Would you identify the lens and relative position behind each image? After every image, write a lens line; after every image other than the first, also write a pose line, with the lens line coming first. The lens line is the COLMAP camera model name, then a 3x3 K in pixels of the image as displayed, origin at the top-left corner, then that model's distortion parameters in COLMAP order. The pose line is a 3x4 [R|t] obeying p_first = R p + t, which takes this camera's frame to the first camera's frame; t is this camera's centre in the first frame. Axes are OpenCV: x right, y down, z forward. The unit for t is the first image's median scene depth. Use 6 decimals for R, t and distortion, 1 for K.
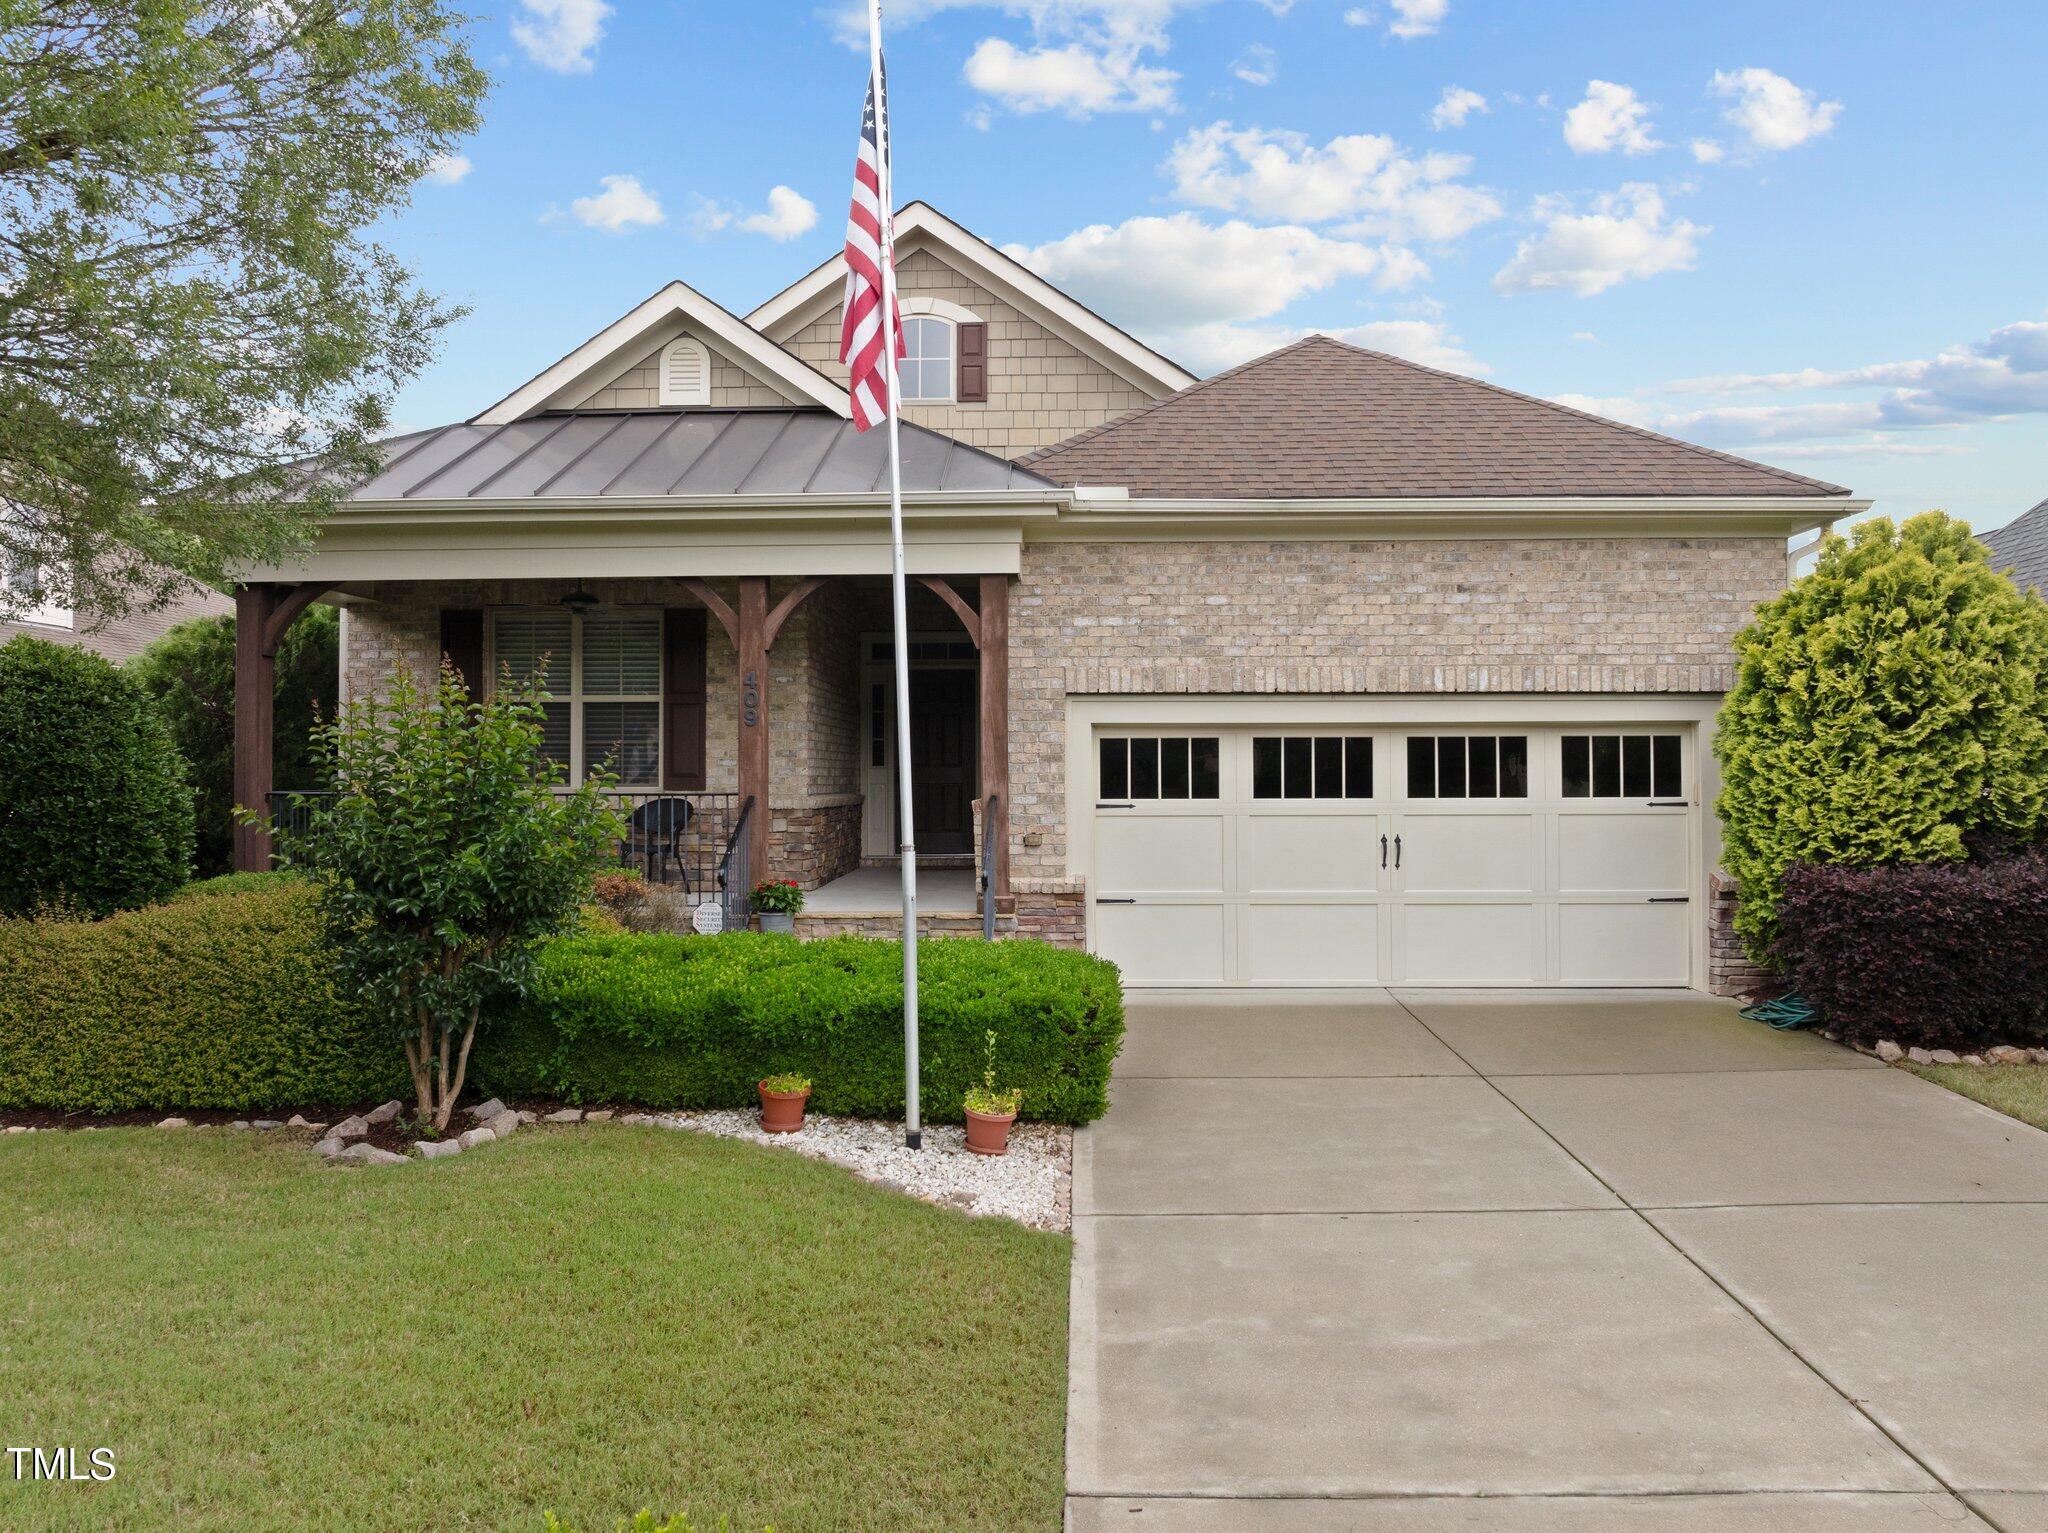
lens RADIAL K [[1431.8, 0, 1026.3], [0, 1431.8, 767.5], [0, 0, 1]] dist [0.000143, 0.000020]
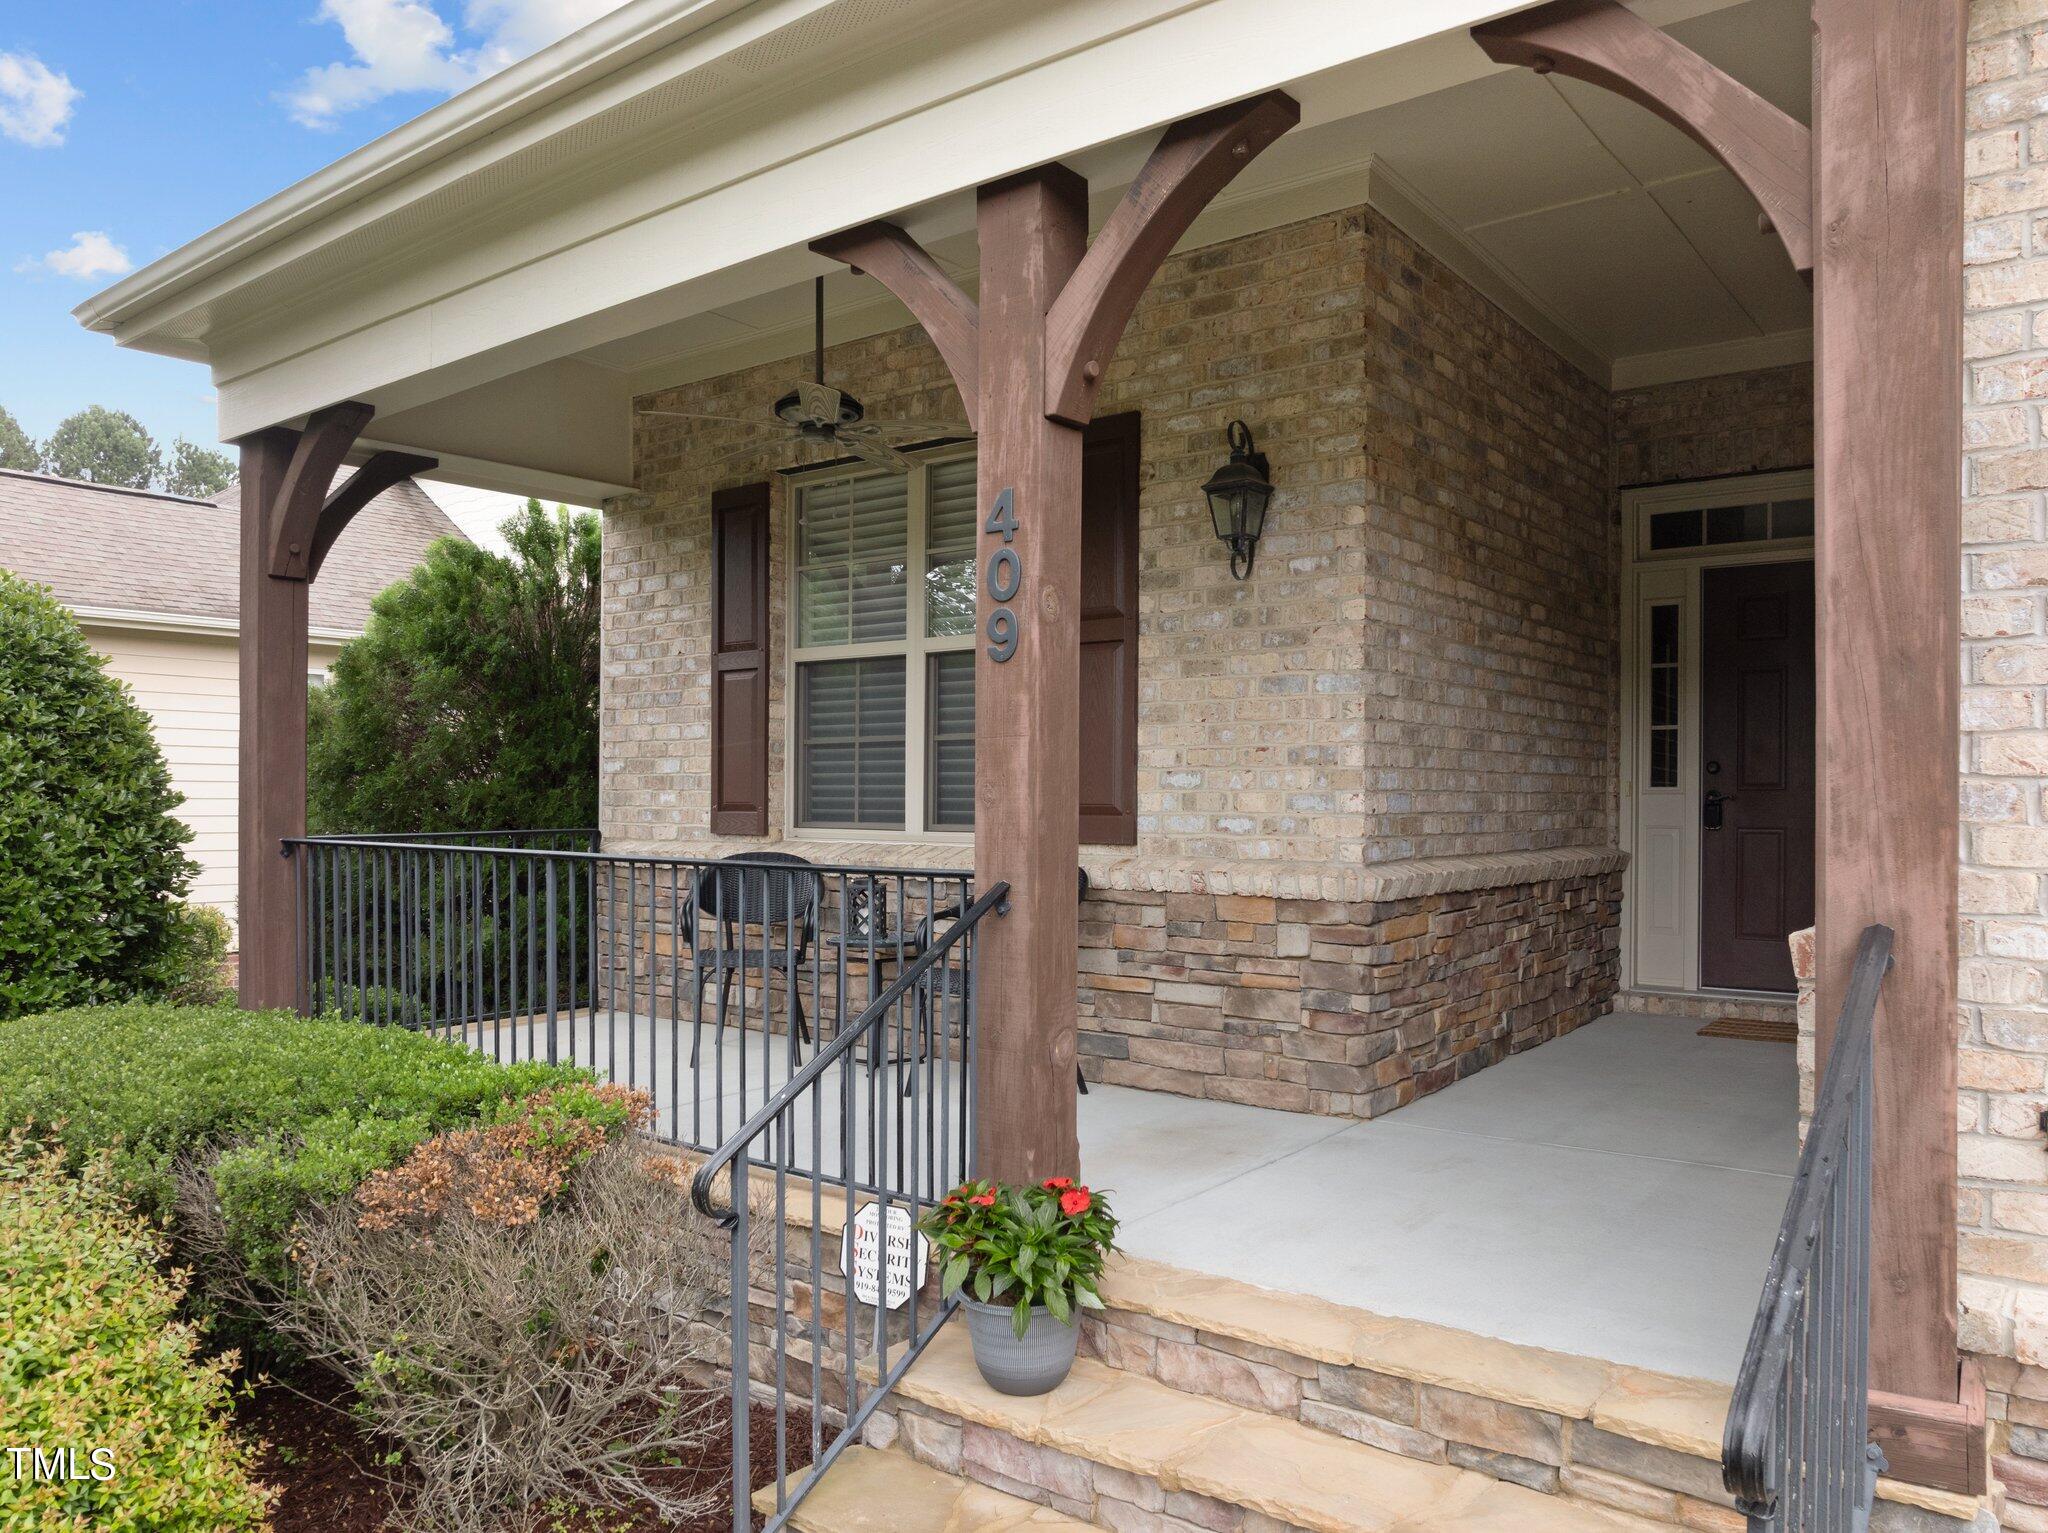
lens RADIAL K [[1429.1, 0, 1079.5], [0, 1429.1, 817.6], [0, 0, 1]] dist [-0.012006, -0.000174]
pose [[0.821769, 0.011611, -0.569702, 0.000848], [0.000940, 0.999763, 0.021731, -0.001485], [0.569820, -0.018394, 0.821564, 0.648232]]
